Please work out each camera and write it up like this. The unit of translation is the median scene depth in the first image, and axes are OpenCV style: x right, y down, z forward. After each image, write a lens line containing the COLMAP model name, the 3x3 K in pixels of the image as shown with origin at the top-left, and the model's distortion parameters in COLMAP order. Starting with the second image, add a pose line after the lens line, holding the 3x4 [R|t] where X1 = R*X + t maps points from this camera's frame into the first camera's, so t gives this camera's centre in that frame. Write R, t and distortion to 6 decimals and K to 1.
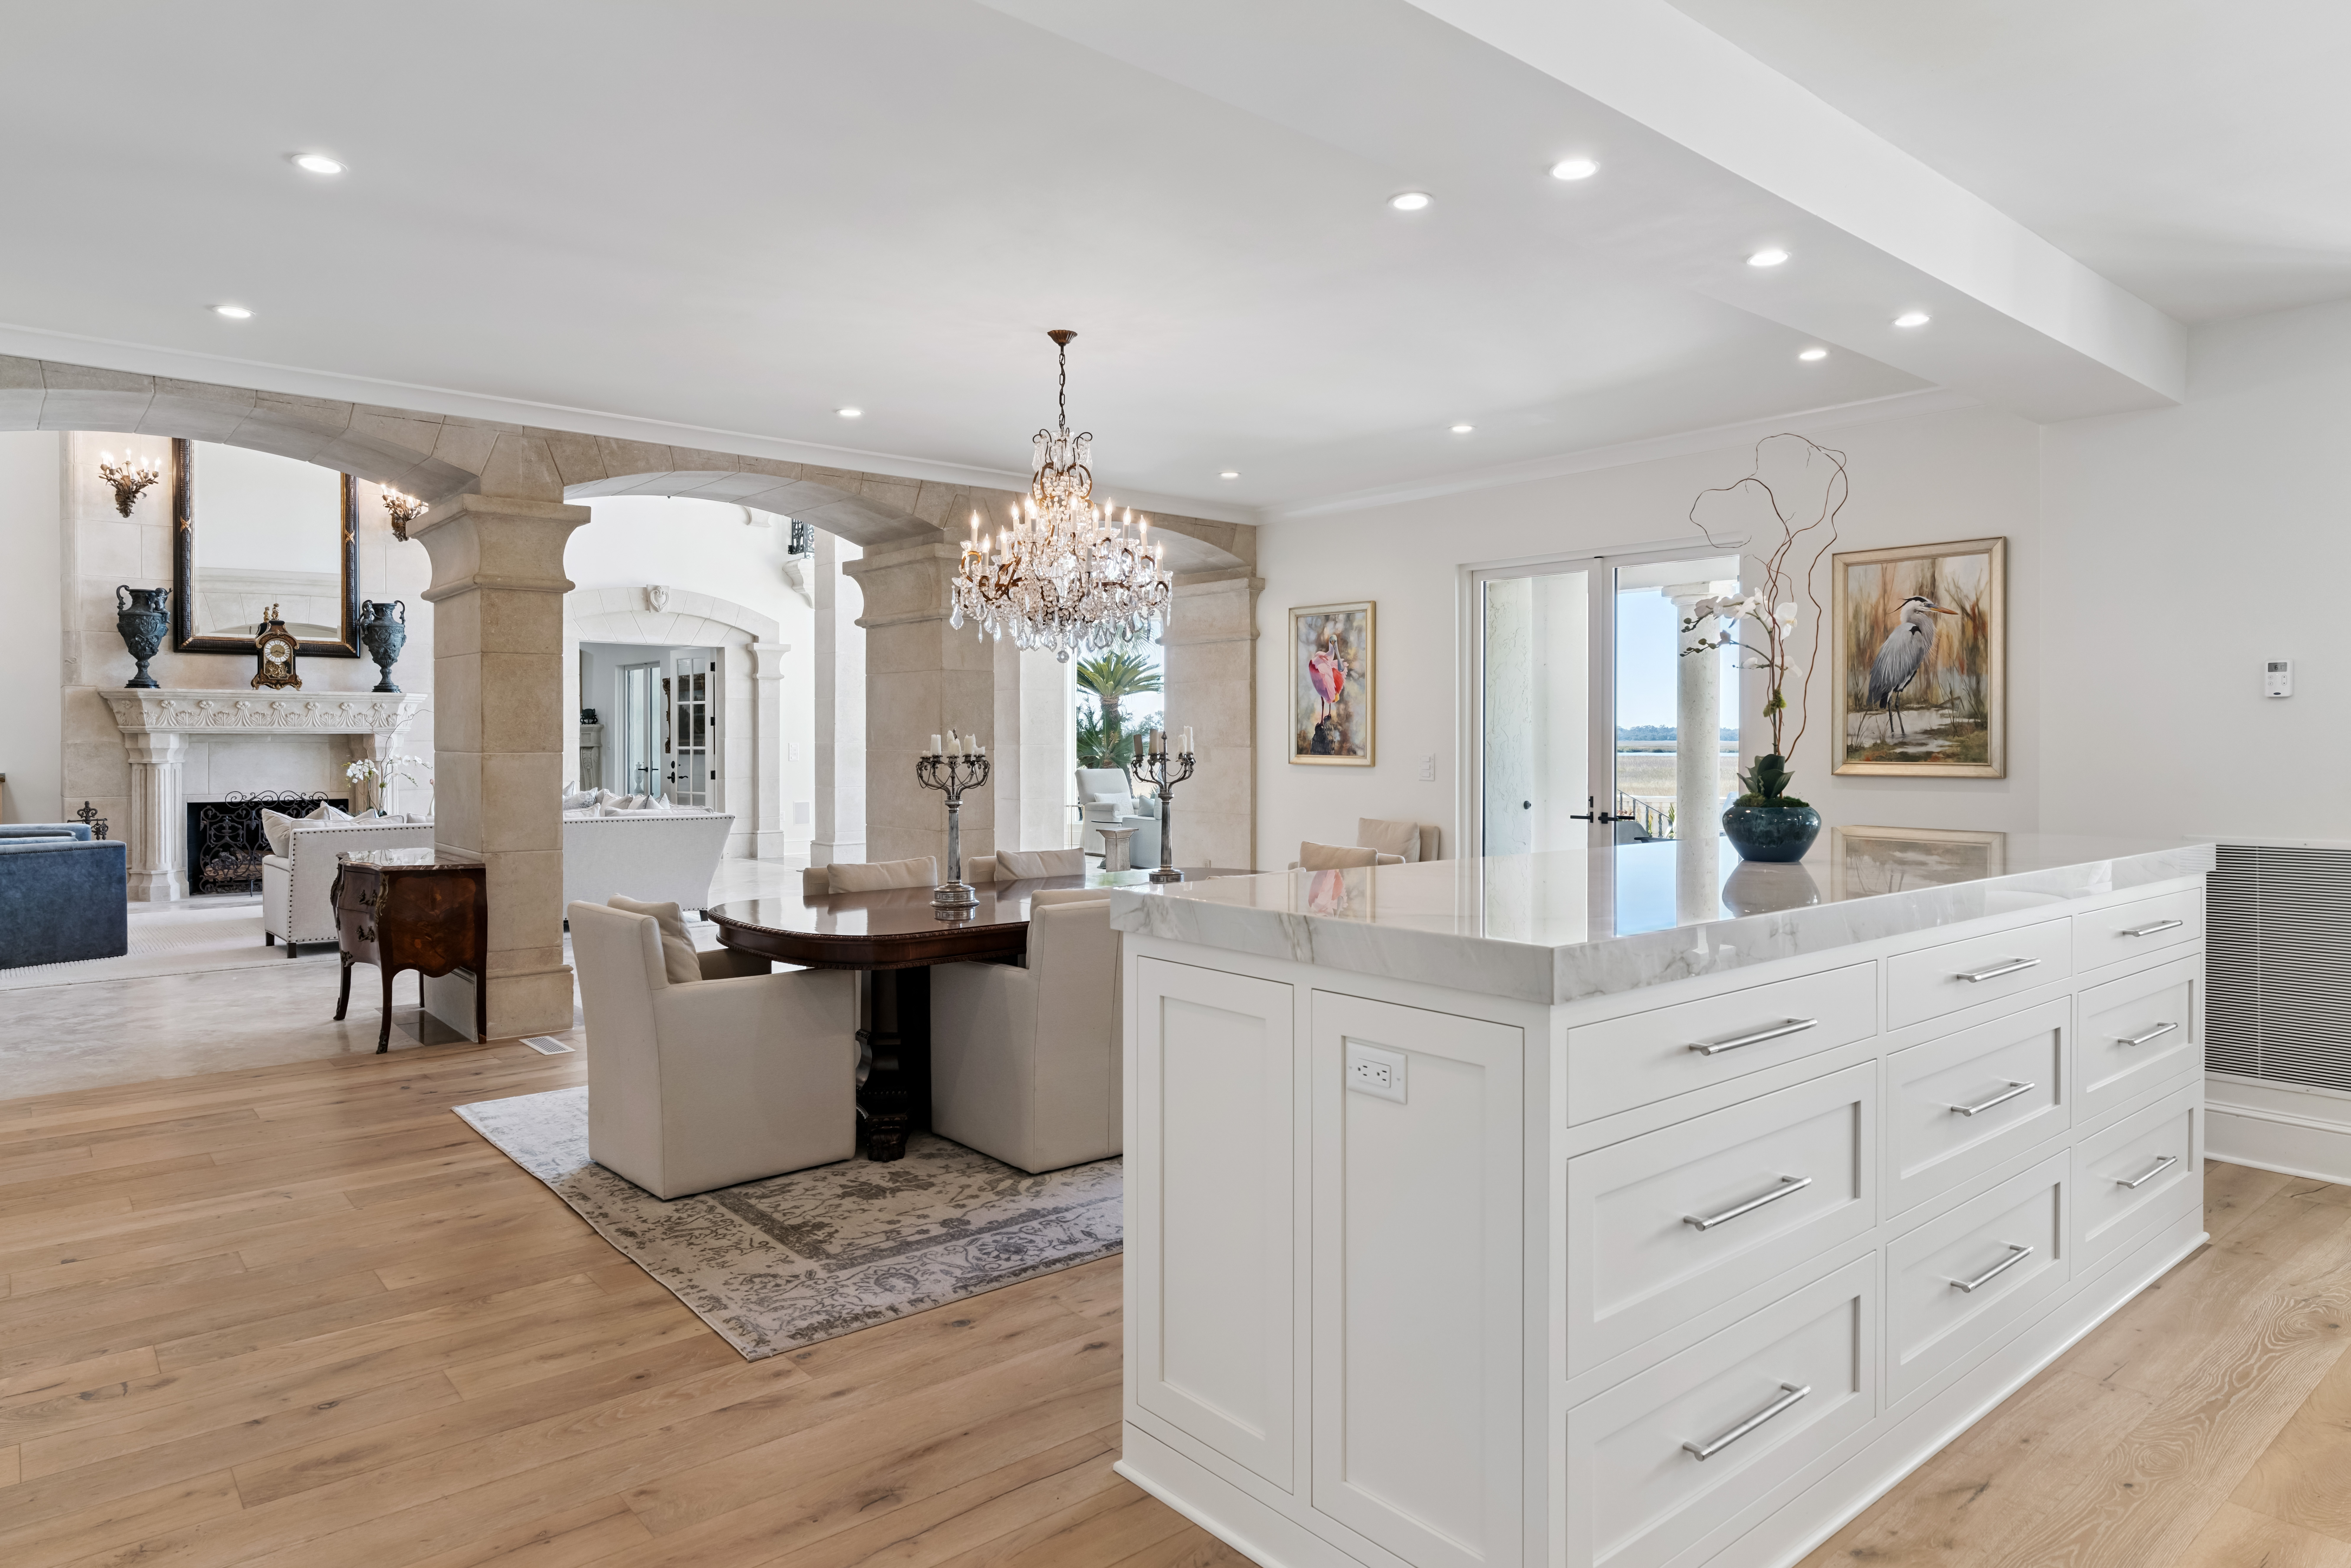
lens RADIAL K [[1407.9, 0, 1178.4], [0, 1407.9, 748.1], [0, 0, 1]] dist [-0.000779, 0.002570]
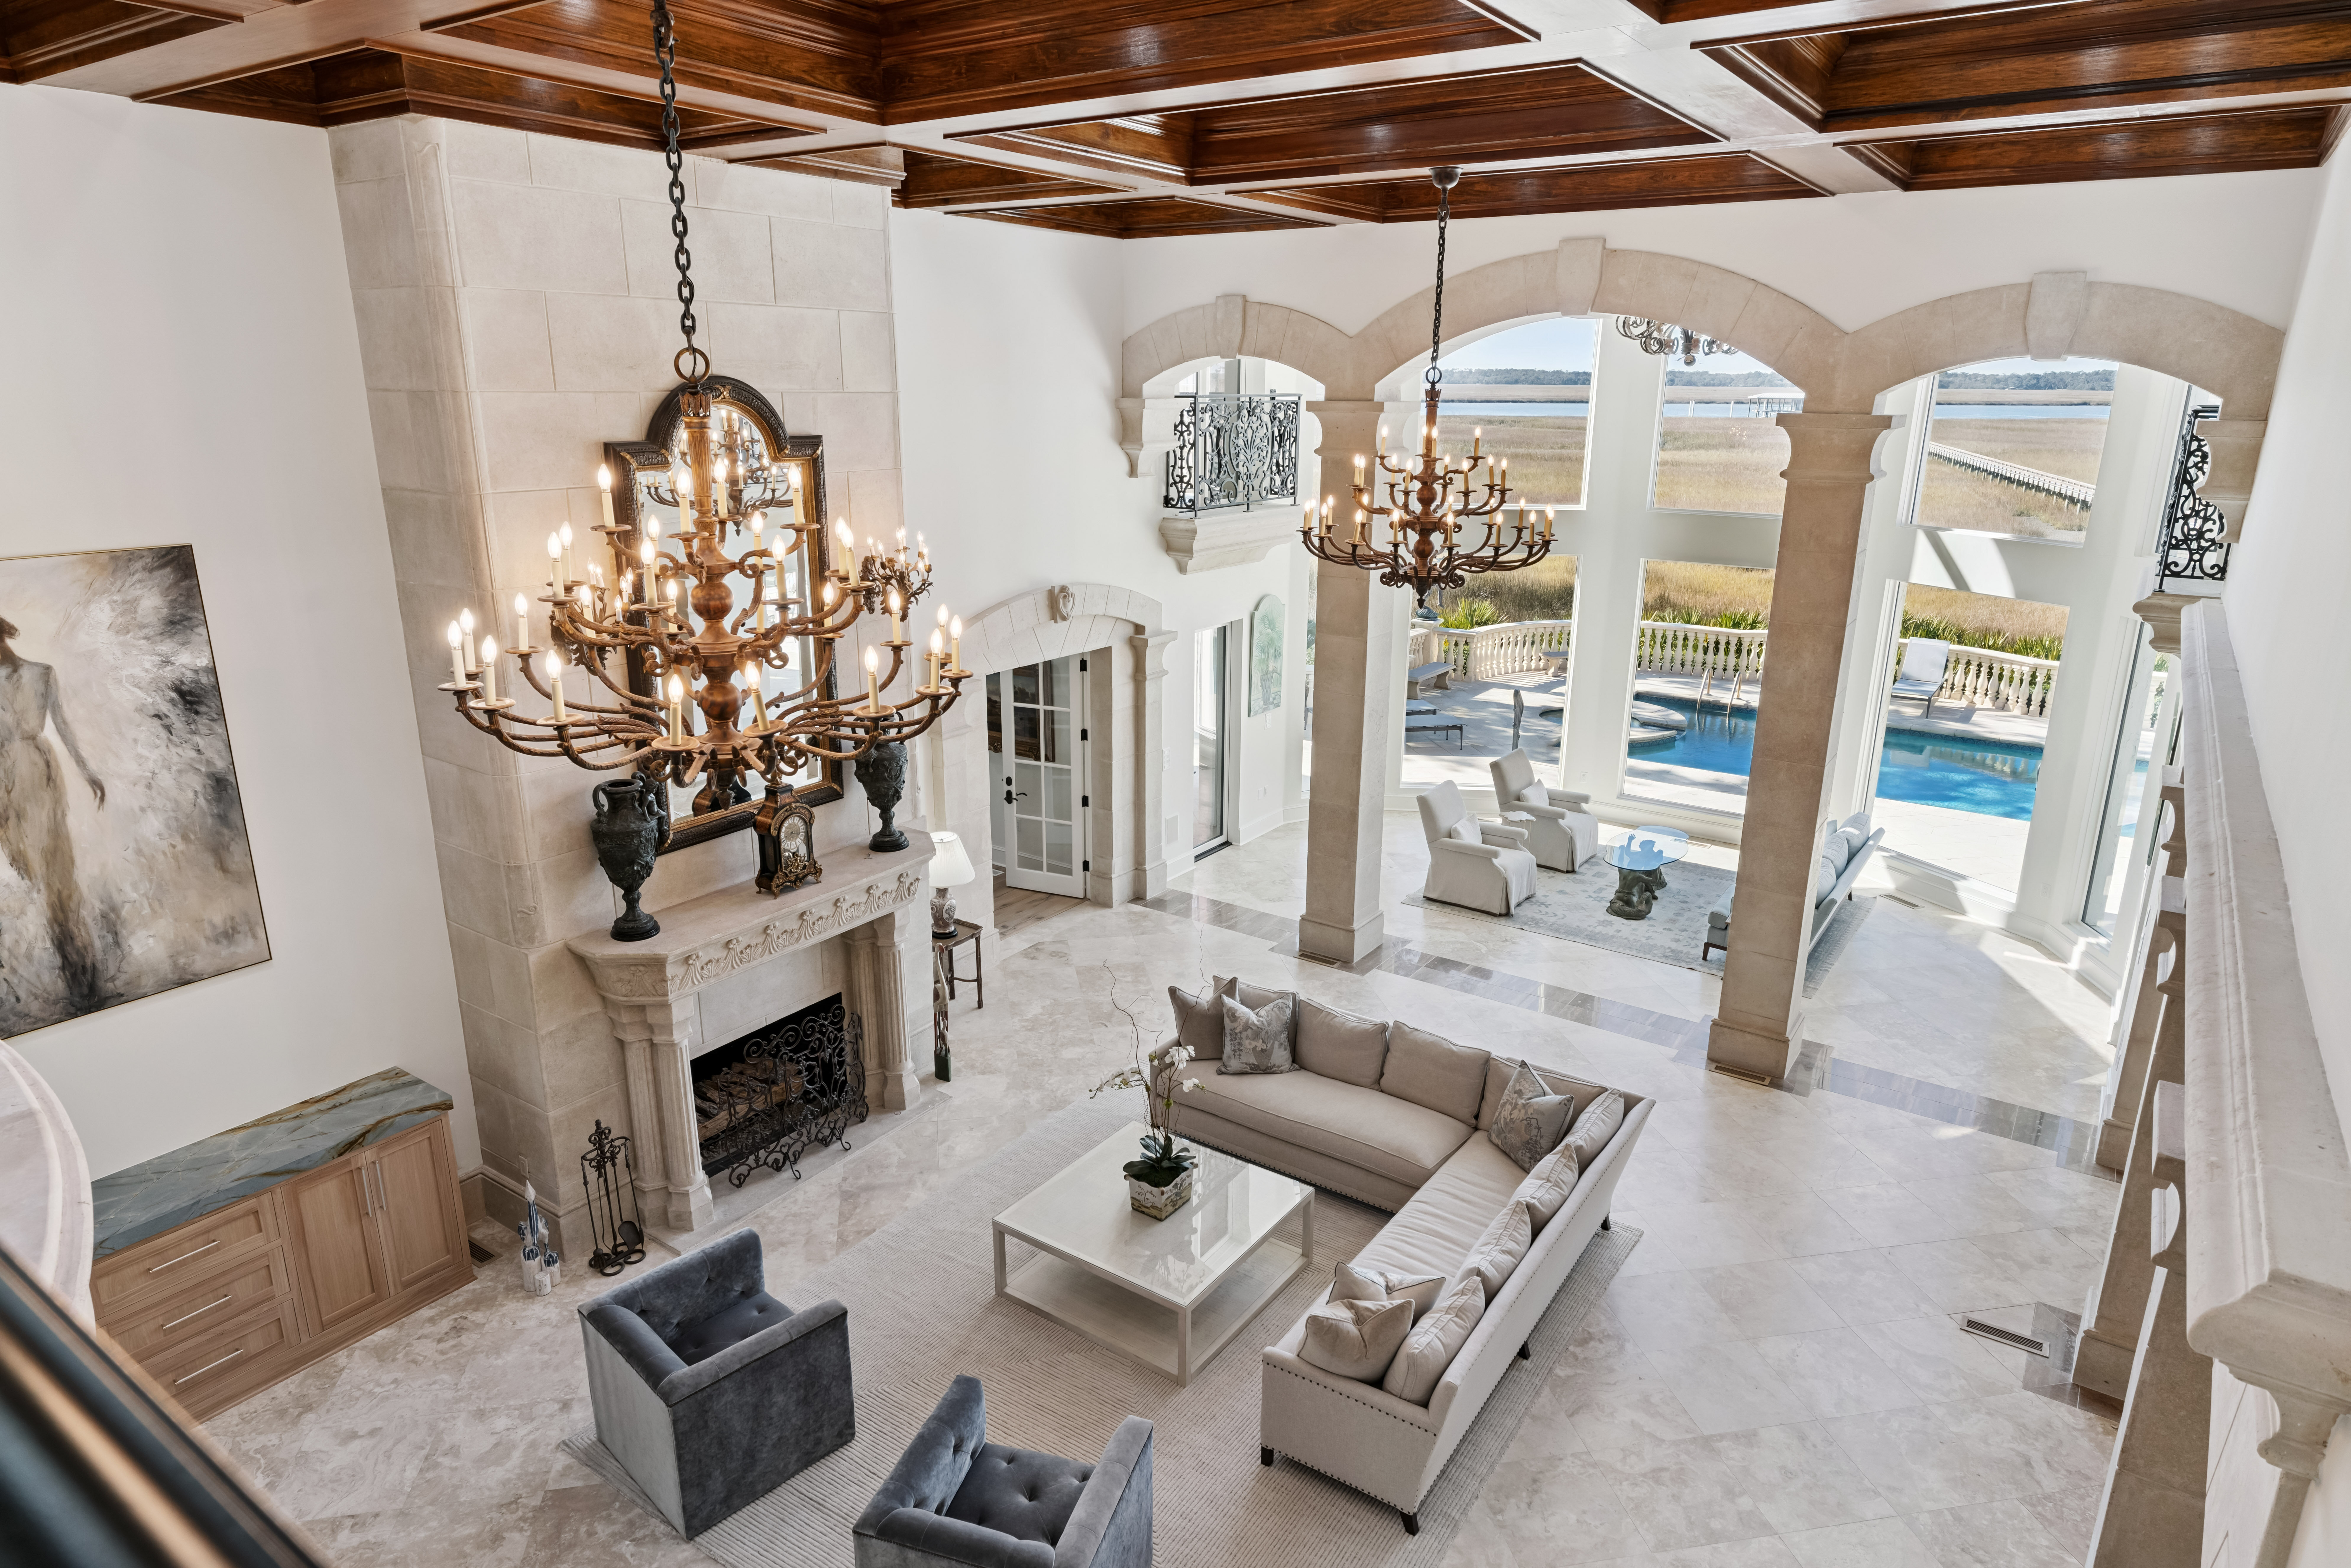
lens RADIAL K [[1407.9, 0, 1186.7], [0, 1407.9, 786.0], [0, 0, 1]] dist [-0.000779, 0.002570]
pose [[0.963399, -0.068588, 0.259150, -0.964945], [-0.006625, 0.960329, 0.278791, -0.418971], [-0.267991, -0.270304, 0.924725, 0.533391]]
